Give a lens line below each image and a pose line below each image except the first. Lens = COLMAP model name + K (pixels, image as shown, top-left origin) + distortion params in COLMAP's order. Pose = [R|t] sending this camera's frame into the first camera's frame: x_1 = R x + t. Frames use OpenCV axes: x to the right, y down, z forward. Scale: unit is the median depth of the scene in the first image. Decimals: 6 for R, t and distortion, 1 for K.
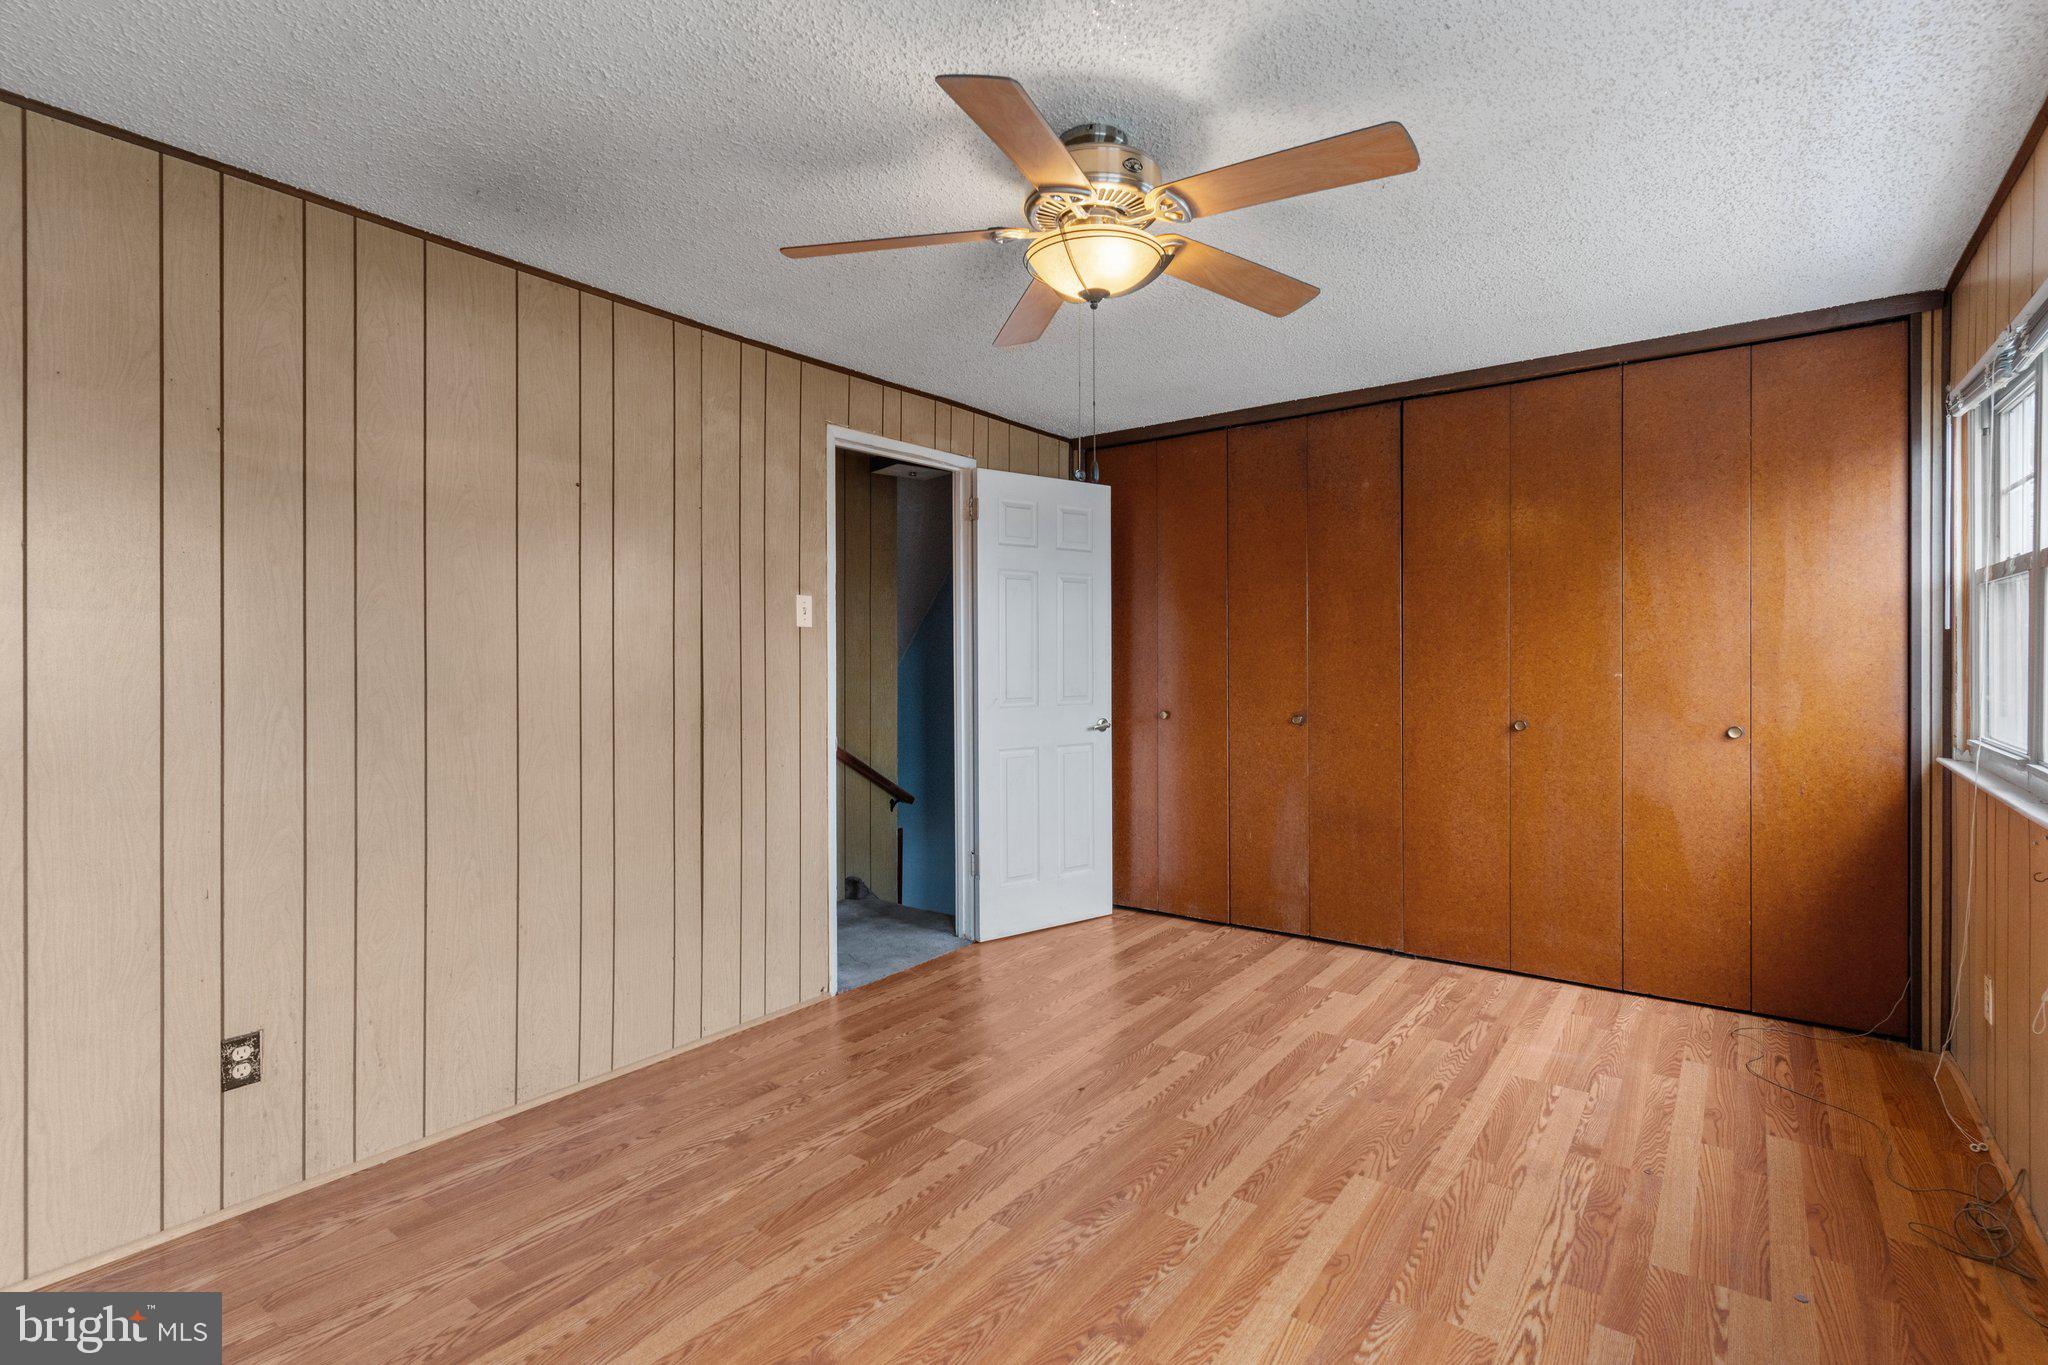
lens RADIAL K [[976.7, 0, 1018.7], [0, 976.7, 654.8], [0, 0, 1]] dist [0.000715, 0.000035]
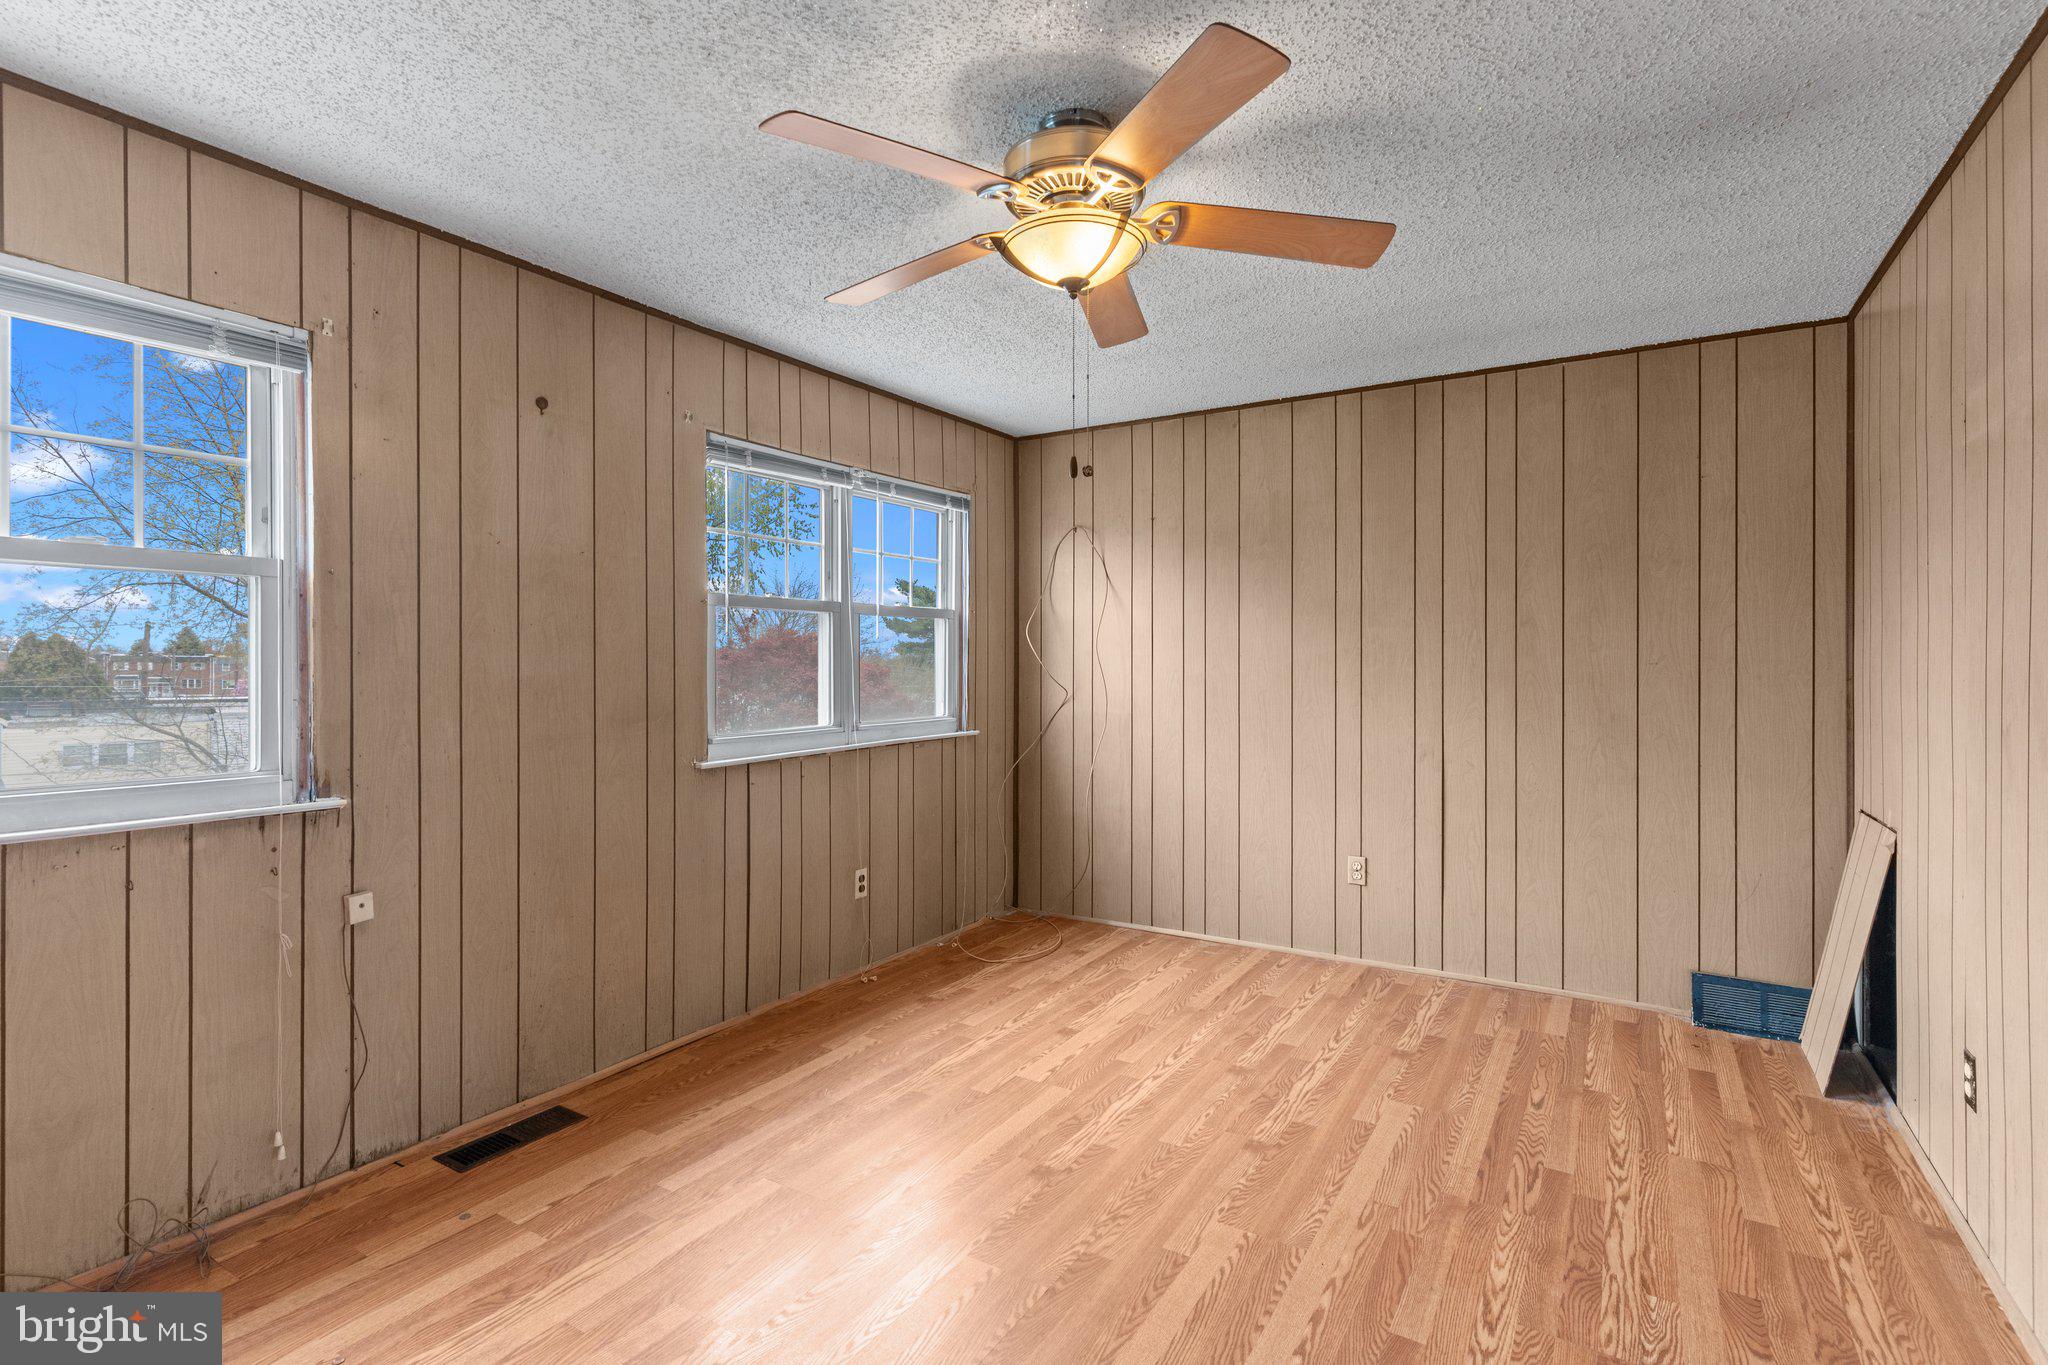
lens RADIAL K [[976.7, 0, 1018.7], [0, 976.7, 654.8], [0, 0, 1]] dist [0.000715, 0.000035]
pose [[-0.995984, 0.003197, -0.089473, 0.222932], [0.004402, 0.999902, -0.013276, 0.010438], [0.089421, -0.013617, -0.995901, 1.994985]]
